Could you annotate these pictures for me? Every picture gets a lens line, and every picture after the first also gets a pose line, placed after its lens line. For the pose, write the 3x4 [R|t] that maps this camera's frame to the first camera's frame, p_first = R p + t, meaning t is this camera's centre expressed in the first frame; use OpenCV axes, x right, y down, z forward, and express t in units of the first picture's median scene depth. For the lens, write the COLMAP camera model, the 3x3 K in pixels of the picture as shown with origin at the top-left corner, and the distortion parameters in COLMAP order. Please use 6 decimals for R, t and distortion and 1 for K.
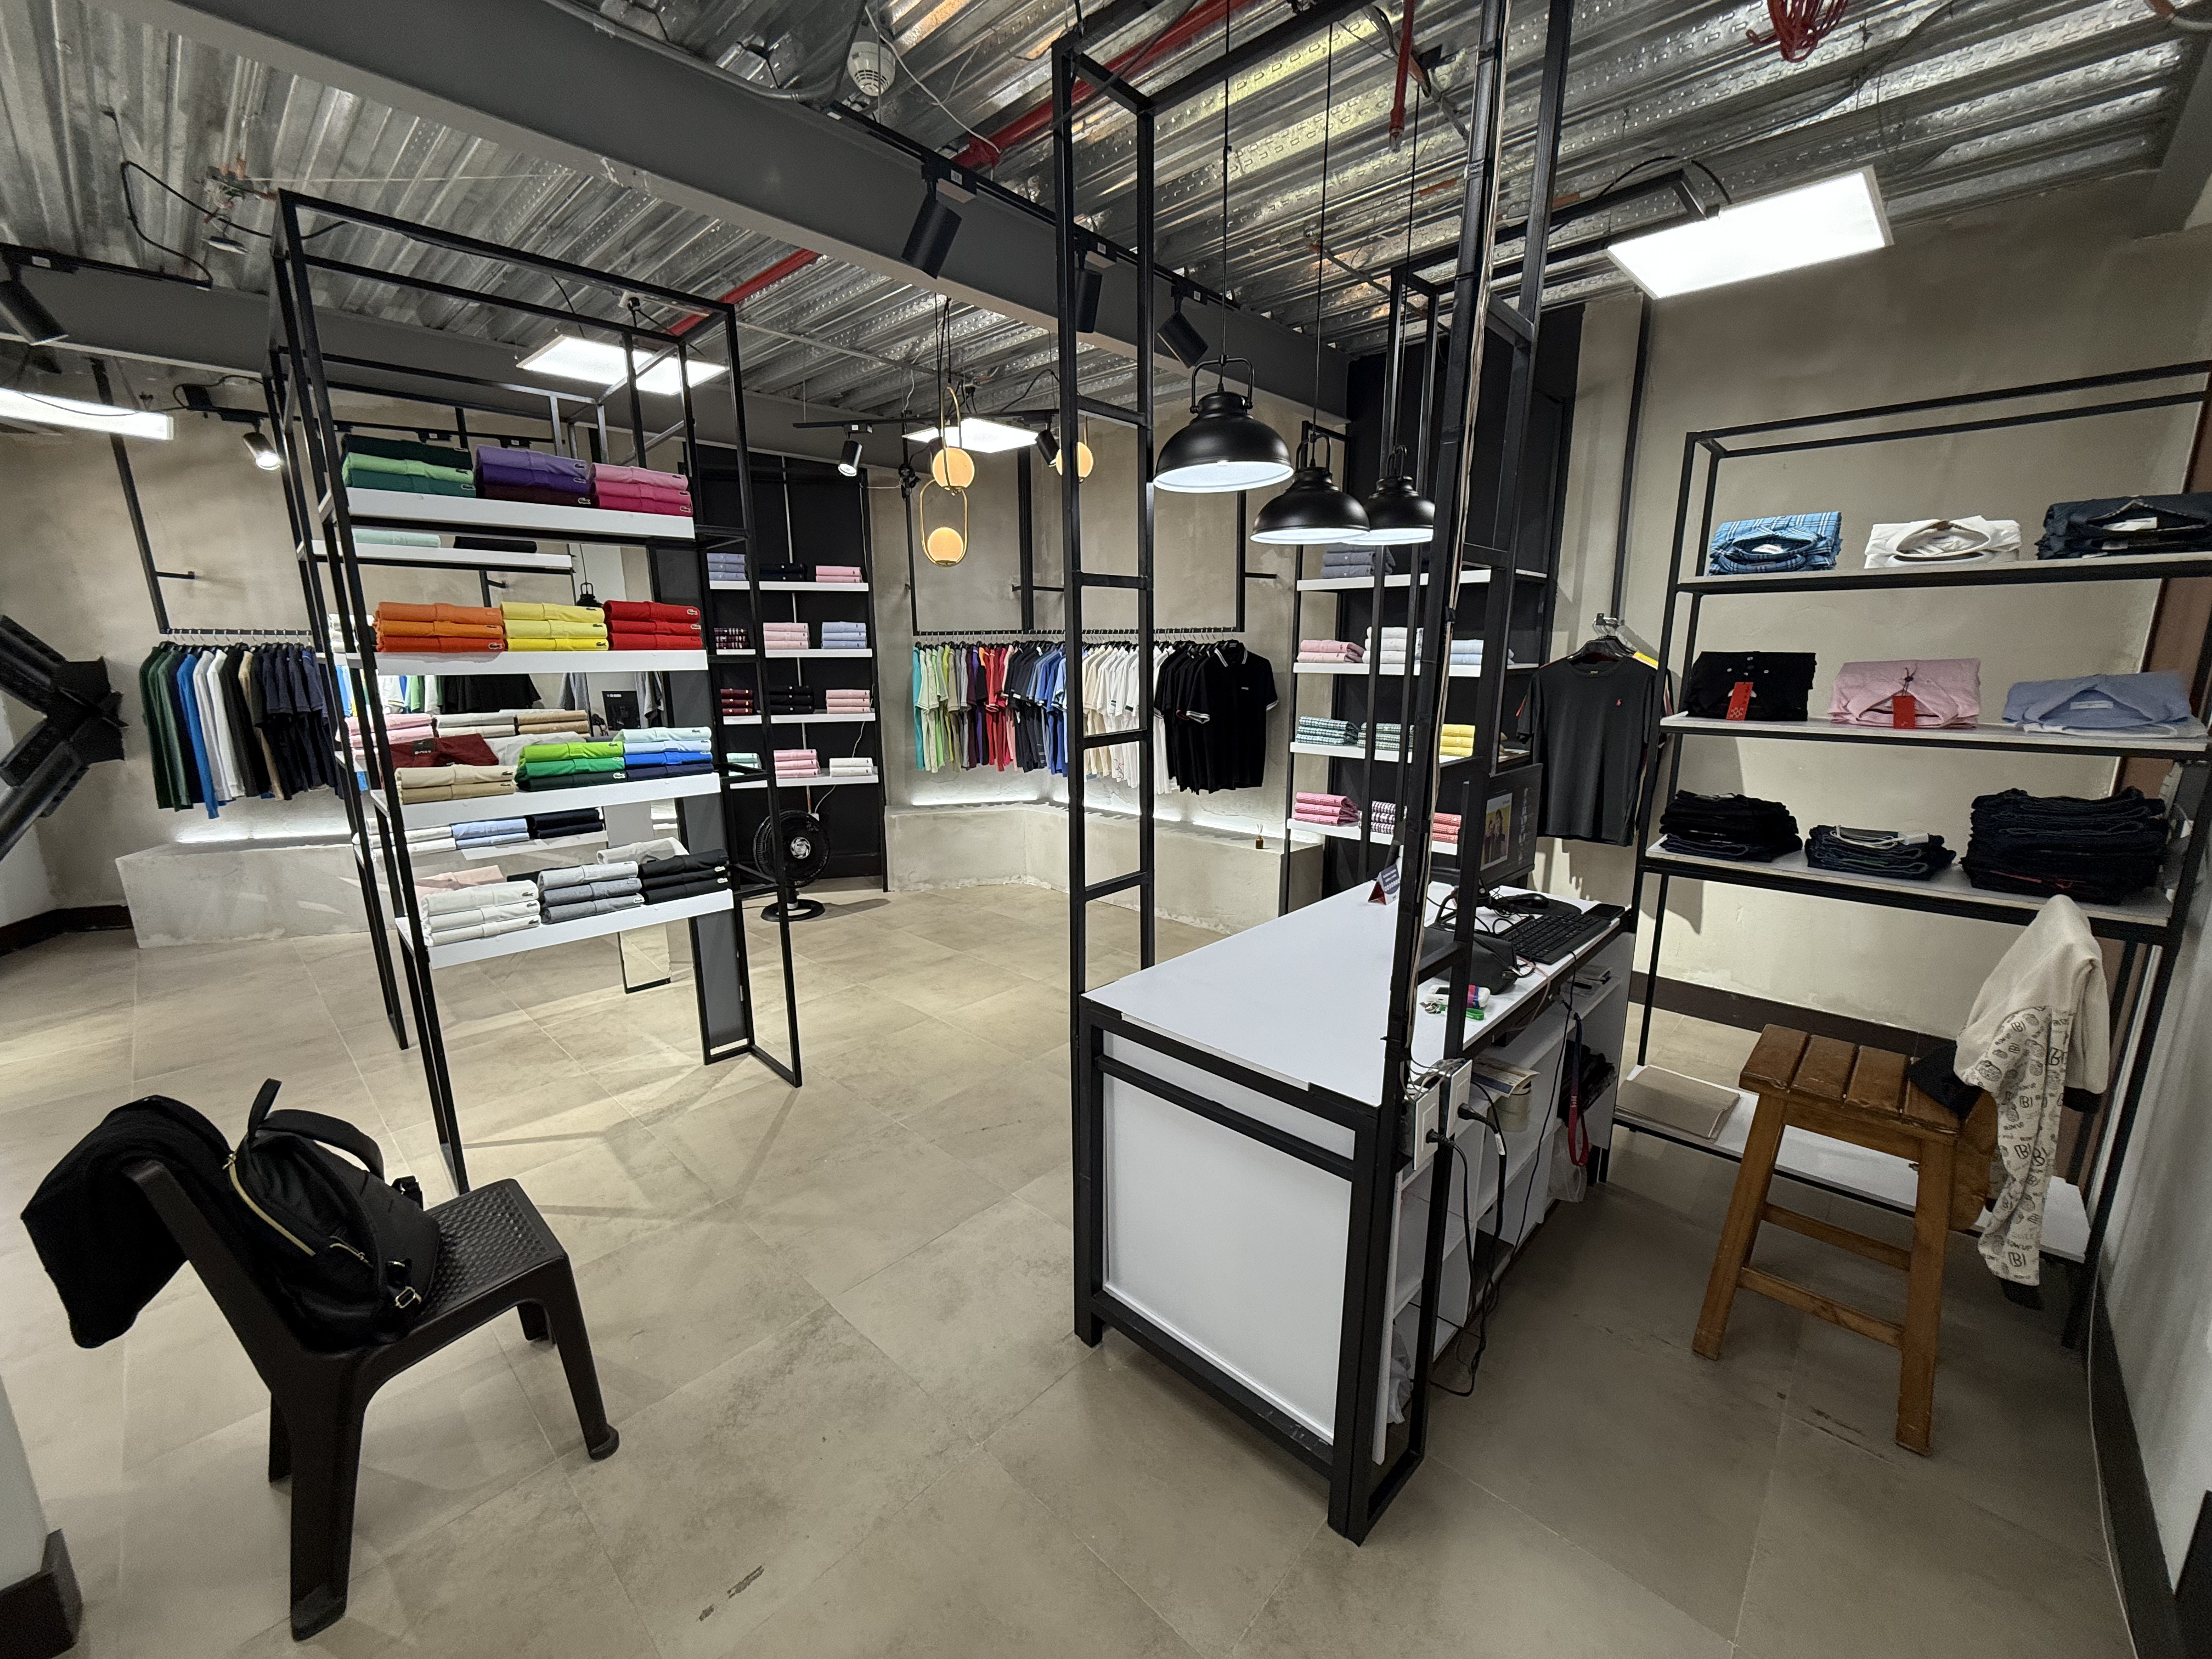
lens RADIAL K [[891.9, 0, 1119.7], [0, 891.9, 829.7], [0, 0, 1]] dist [0.009206, -0.000046]
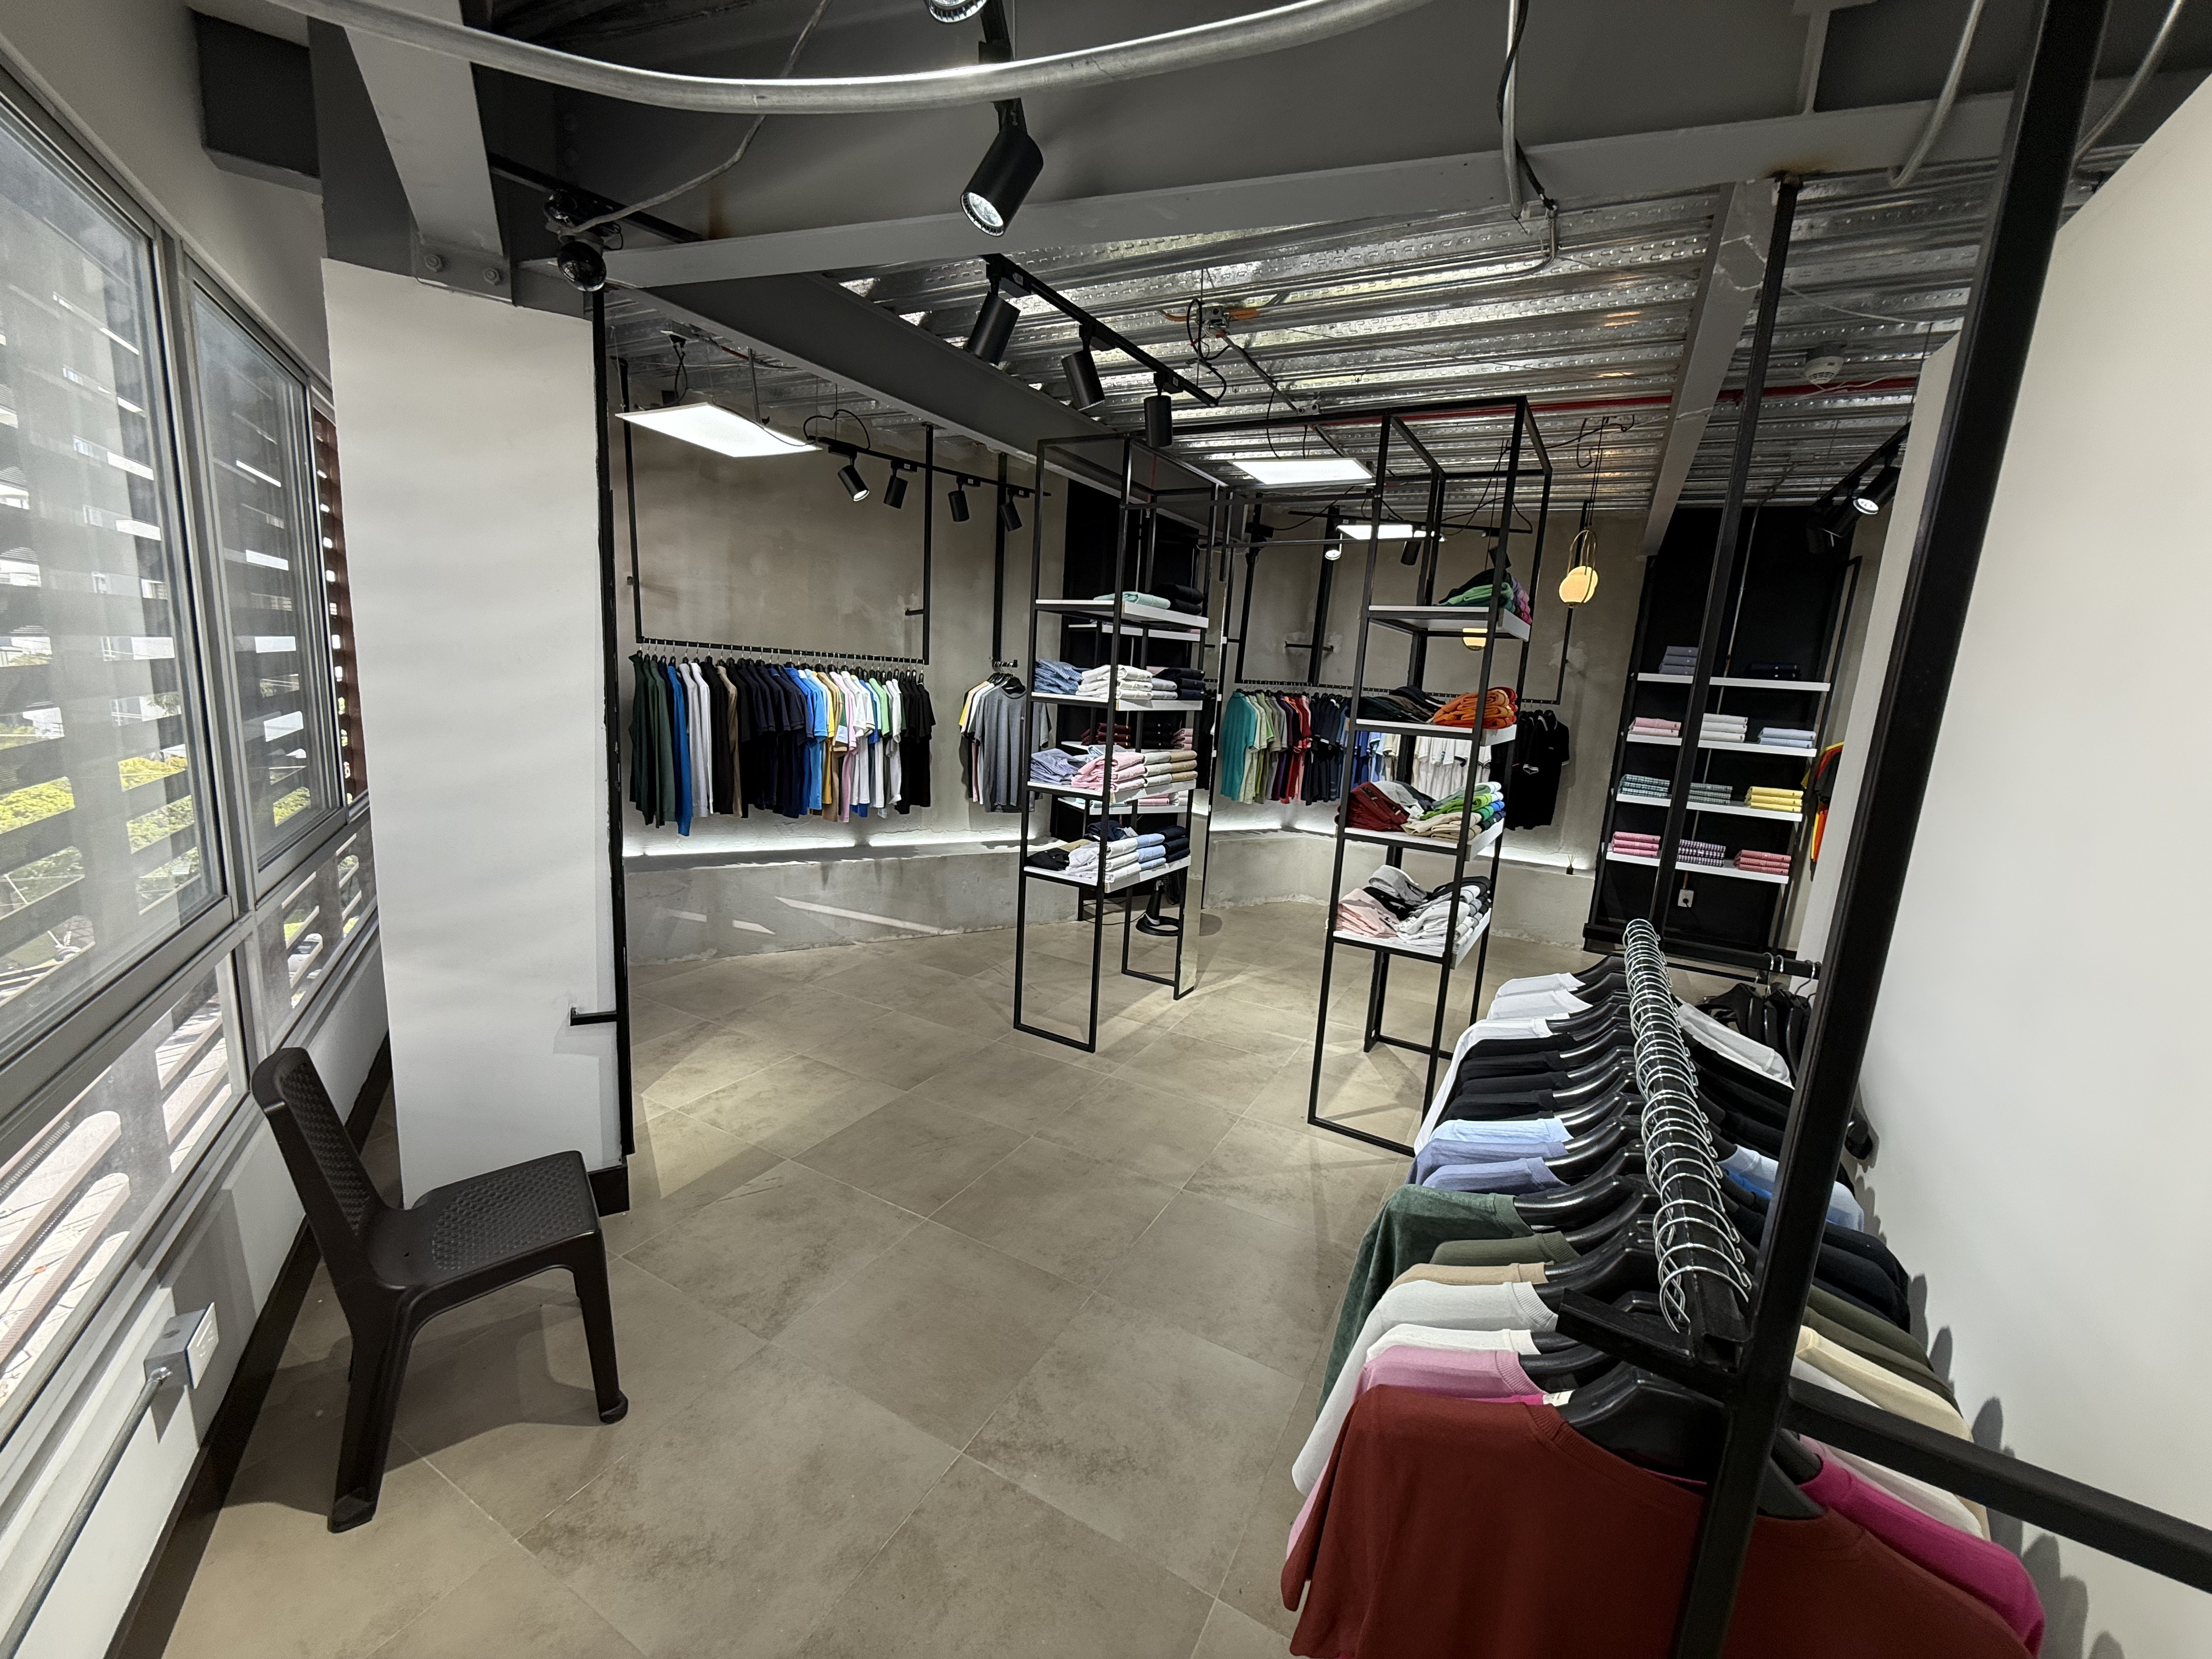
lens RADIAL K [[891.9, 0, 1119.7], [0, 891.9, 829.7], [0, 0, 1]] dist [0.009206, -0.000046]
pose [[0.961710, 0.021139, 0.273253, -0.778972], [-0.016110, 0.999657, -0.020634, -0.006057], [-0.273595, 0.015442, 0.961721, -0.053469]]
